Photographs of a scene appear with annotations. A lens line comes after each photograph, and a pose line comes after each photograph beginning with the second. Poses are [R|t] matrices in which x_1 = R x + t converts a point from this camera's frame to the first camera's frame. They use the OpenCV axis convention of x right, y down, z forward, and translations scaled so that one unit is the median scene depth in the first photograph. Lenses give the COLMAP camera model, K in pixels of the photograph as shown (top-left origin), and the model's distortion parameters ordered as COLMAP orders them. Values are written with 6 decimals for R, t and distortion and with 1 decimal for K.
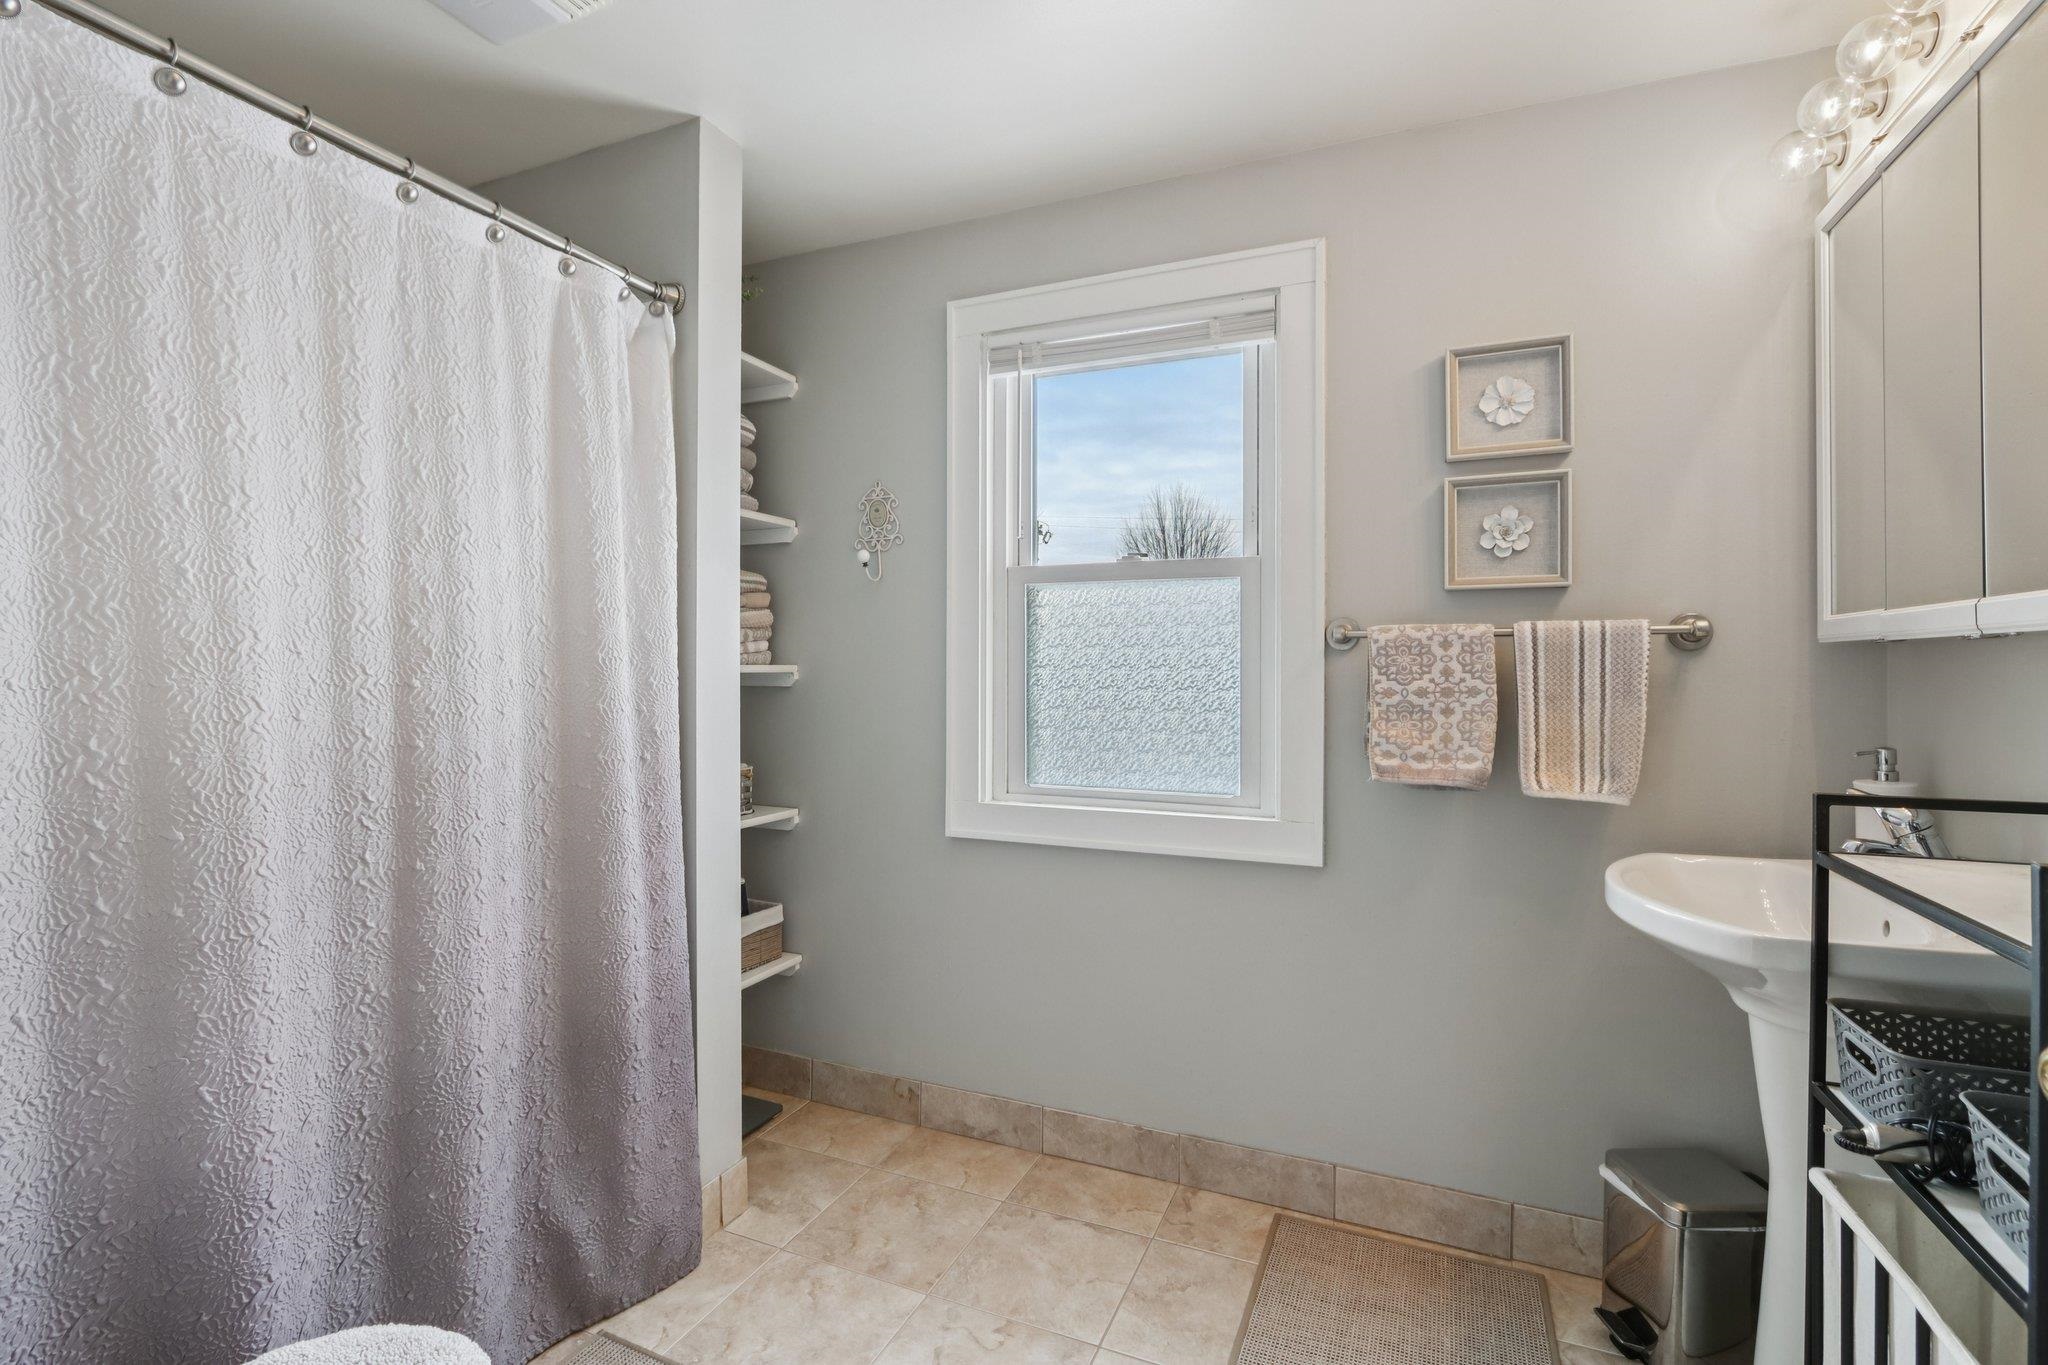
lens RADIAL K [[965.2, 0, 1021.1], [0, 965.2, 673.3], [0, 0, 1]] dist [-0.020200, 0.001550]
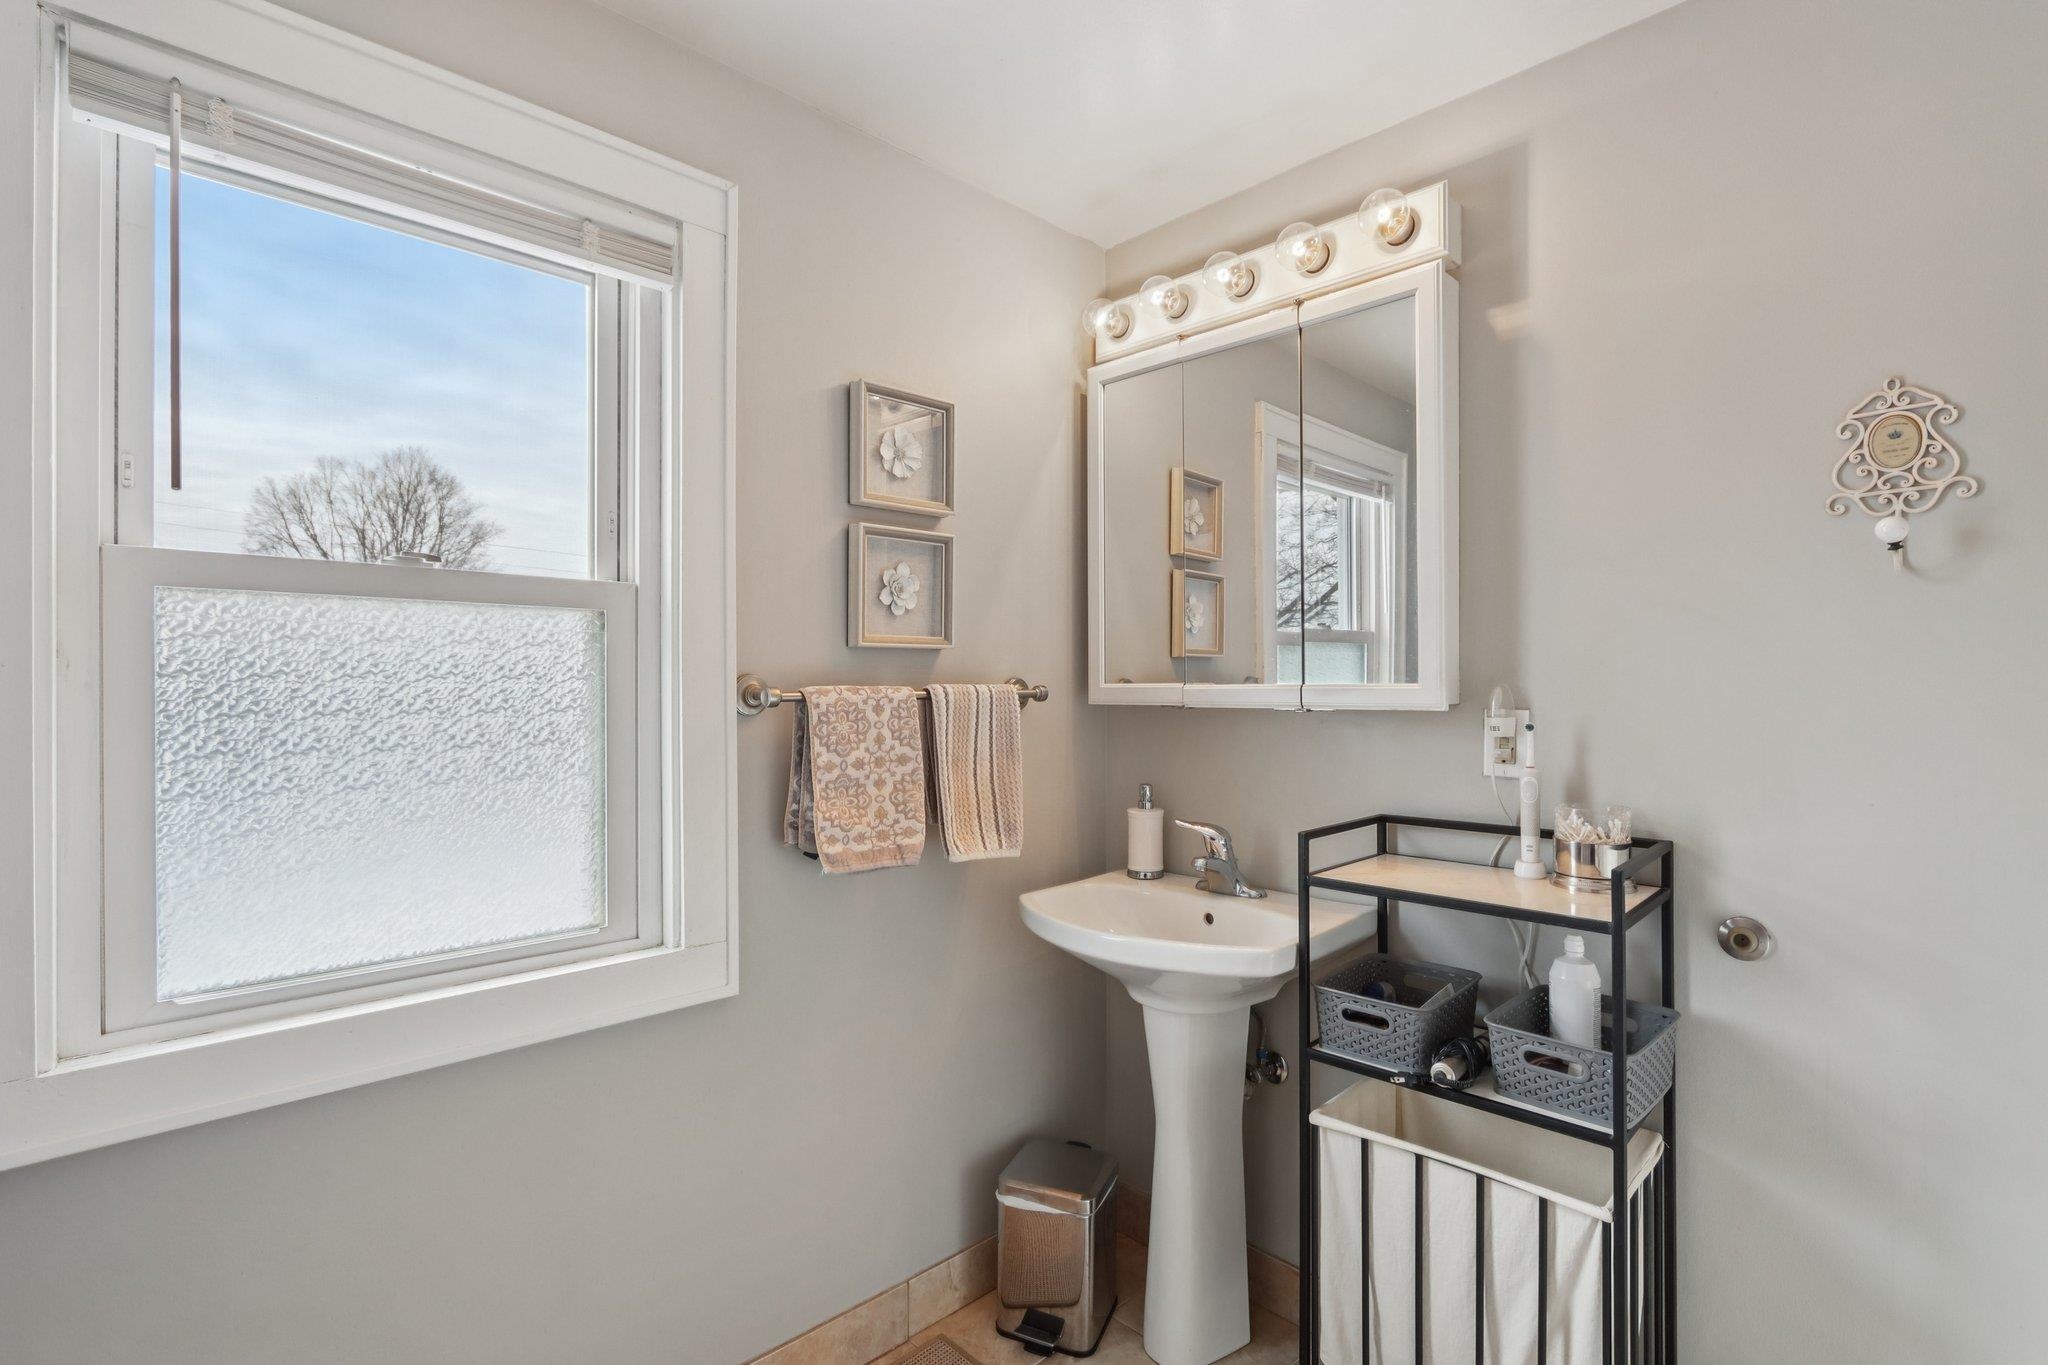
lens RADIAL K [[965.2, 0, 1026.4], [0, 965.2, 686.7], [0, 0, 1]] dist [-0.020200, 0.001550]
pose [[0.359799, -0.002837, 0.933026, -0.349625], [0.004611, 0.999989, 0.001262, -0.050966], [-0.933018, 0.003848, 0.359808, 0.540443]]
